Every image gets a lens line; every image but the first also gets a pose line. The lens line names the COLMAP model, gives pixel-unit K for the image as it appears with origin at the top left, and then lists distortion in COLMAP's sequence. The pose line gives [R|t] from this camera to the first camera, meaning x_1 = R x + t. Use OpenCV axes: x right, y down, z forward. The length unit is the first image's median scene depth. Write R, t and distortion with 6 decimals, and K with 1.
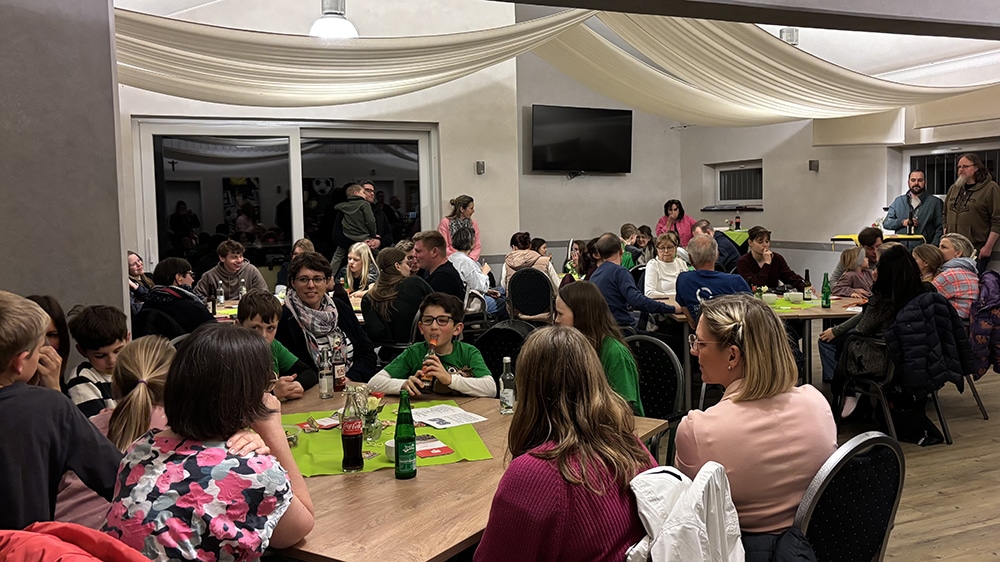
lens RADIAL K [[874.1, 0, 500.0], [0, 874.1, 281.0], [0, 0, 1]] dist [-0.010611, -0.006561]
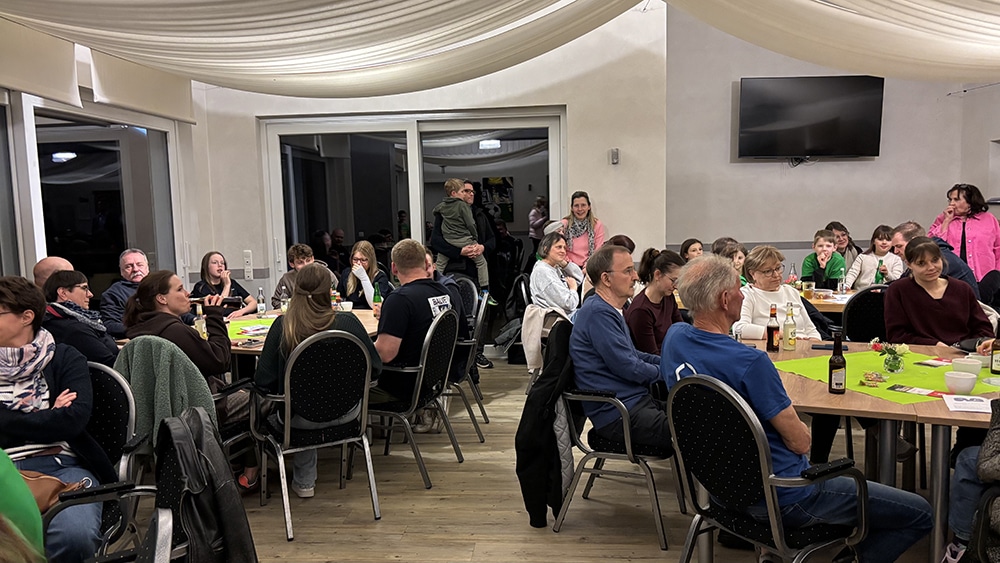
lens RADIAL K [[749.4, 0, 500.8], [0, 749.4, 300.0], [0, 0, 1]] dist [0.023836, 0.002047]
pose [[0.889393, 0.046678, -0.454754, 0.178192], [-0.025977, 0.998326, 0.051667, -0.023502], [0.456405, -0.034139, 0.889117, 0.264567]]
